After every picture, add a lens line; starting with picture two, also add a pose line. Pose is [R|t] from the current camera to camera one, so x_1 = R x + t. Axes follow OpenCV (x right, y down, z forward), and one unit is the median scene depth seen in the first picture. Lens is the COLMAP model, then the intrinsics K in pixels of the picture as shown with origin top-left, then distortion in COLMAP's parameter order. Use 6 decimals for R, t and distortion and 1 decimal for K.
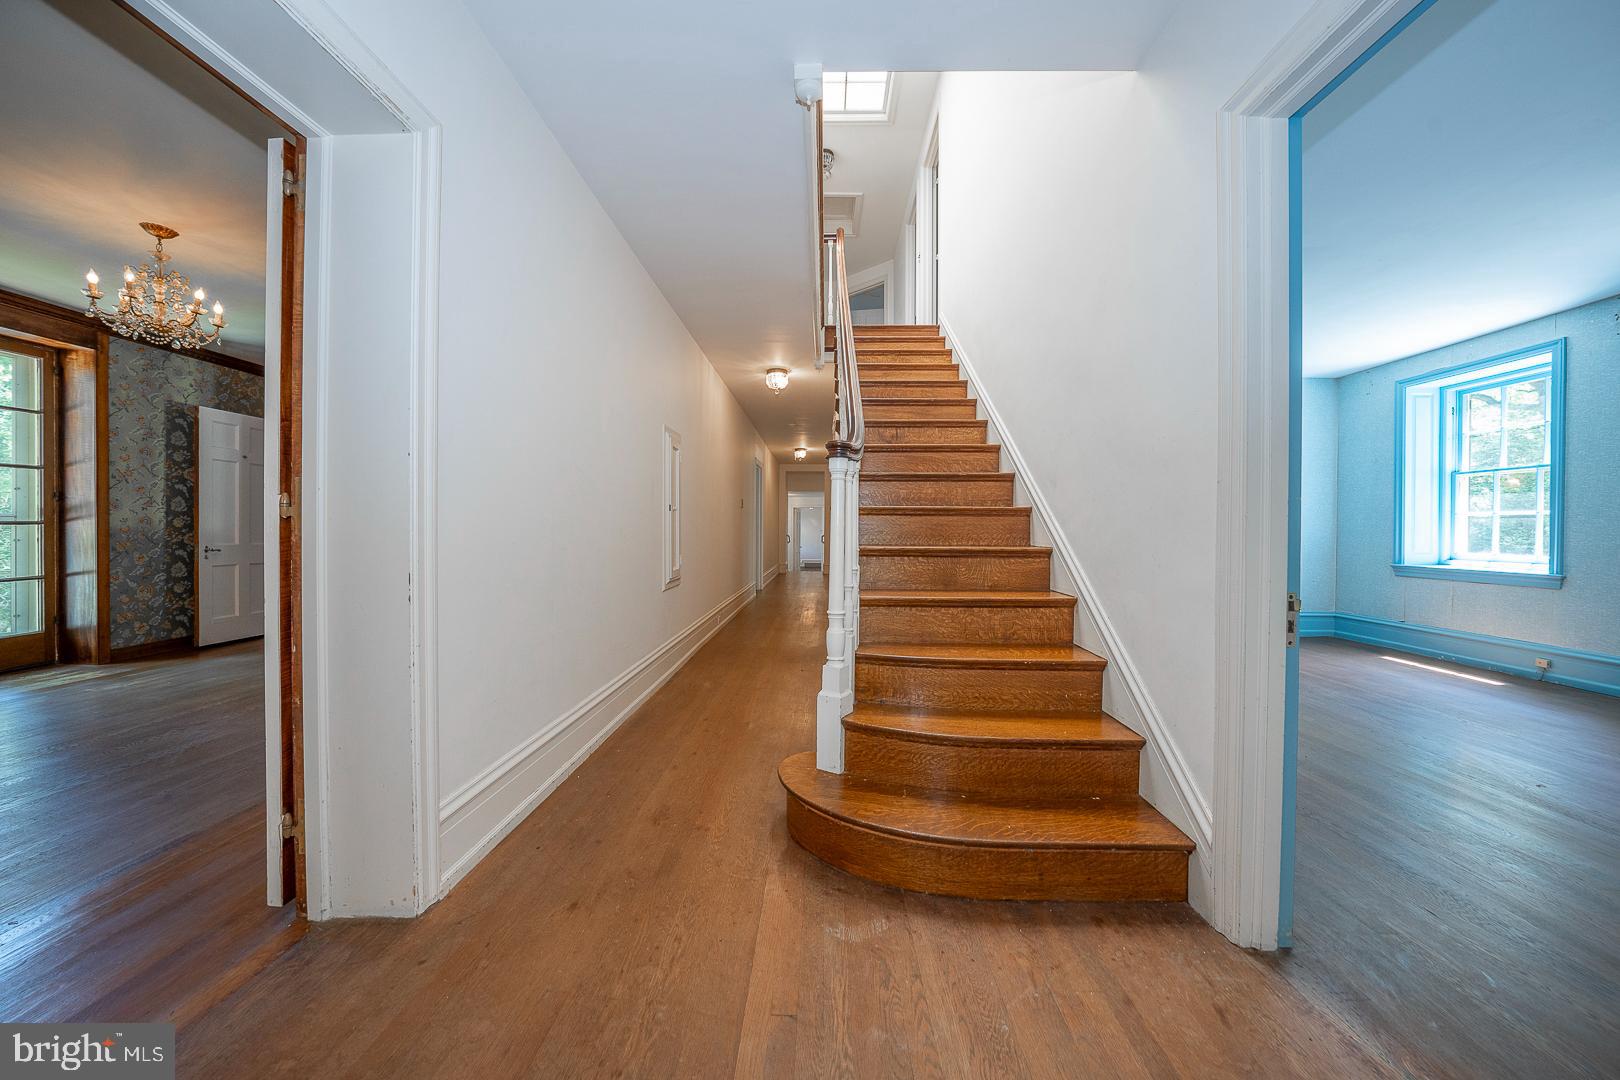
lens RADIAL K [[557.8, 0, 810.9], [0, 557.8, 536.0], [0, 0, 1]] dist [-0.001856, 0.000256]
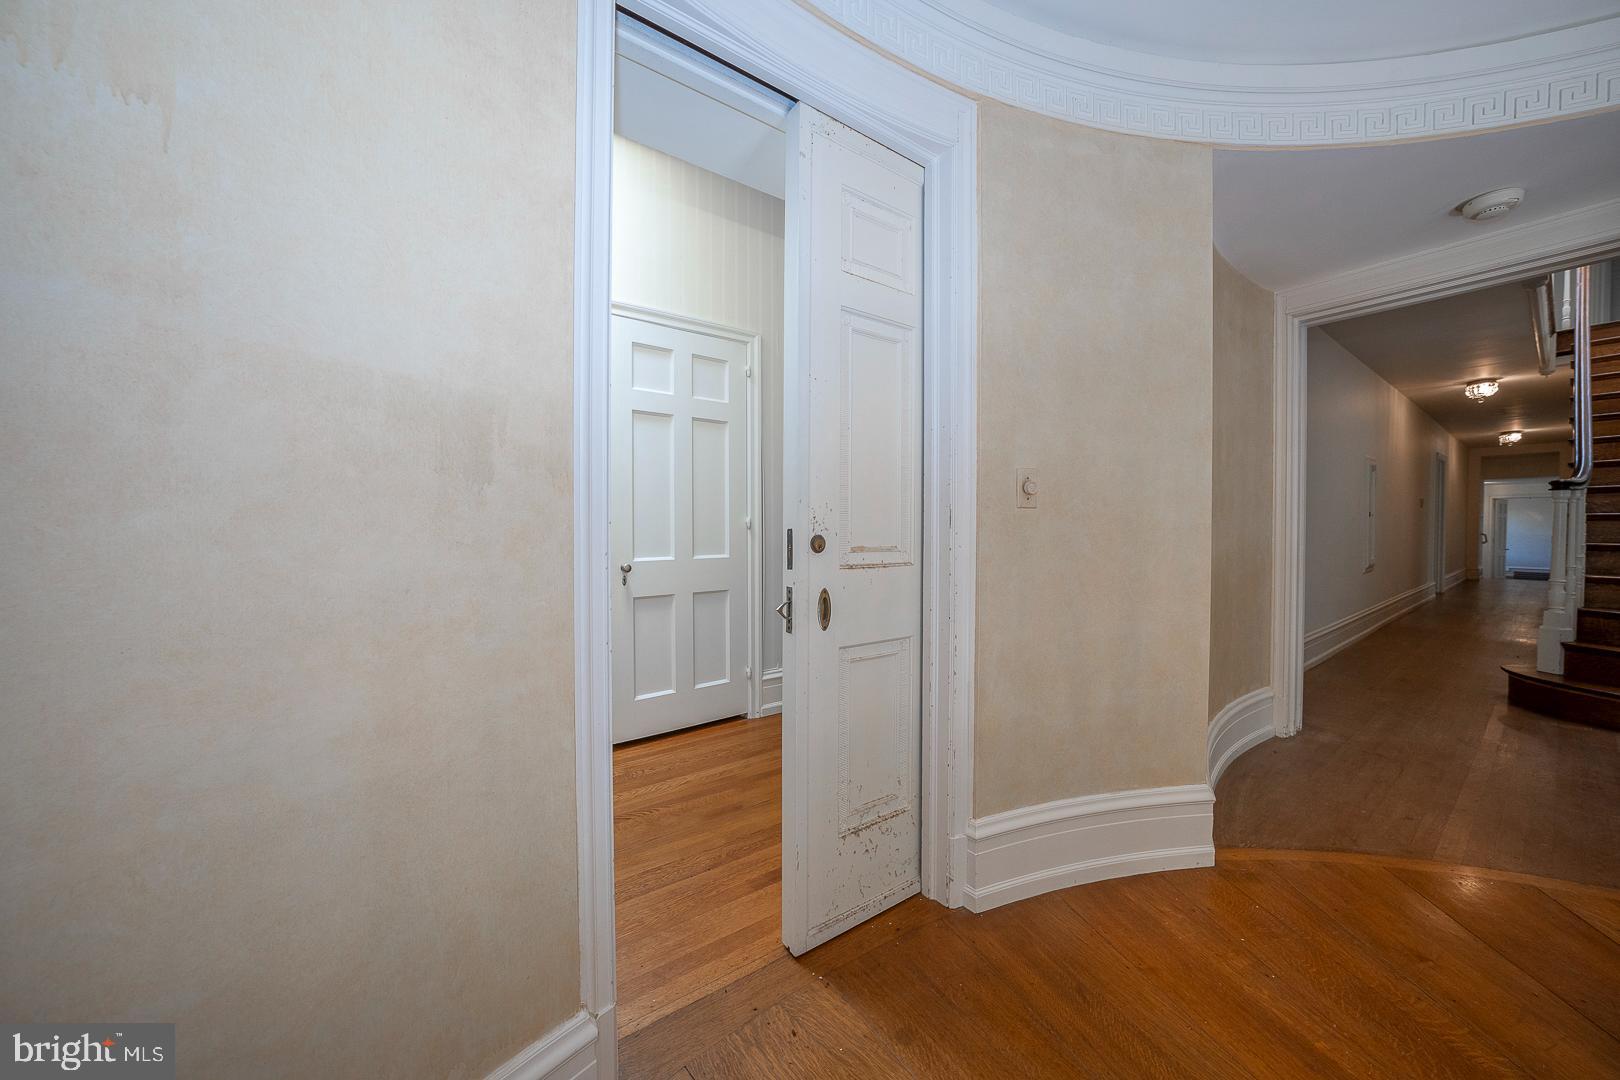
lens RADIAL K [[557.8, 0, 814.0], [0, 557.8, 535.3], [0, 0, 1]] dist [-0.001856, 0.000256]
pose [[0.615696, 0.008350, -0.787939, -0.005763], [-0.004122, 0.999964, 0.007375, -0.001999], [0.787973, -0.001293, 0.615709, -0.674205]]
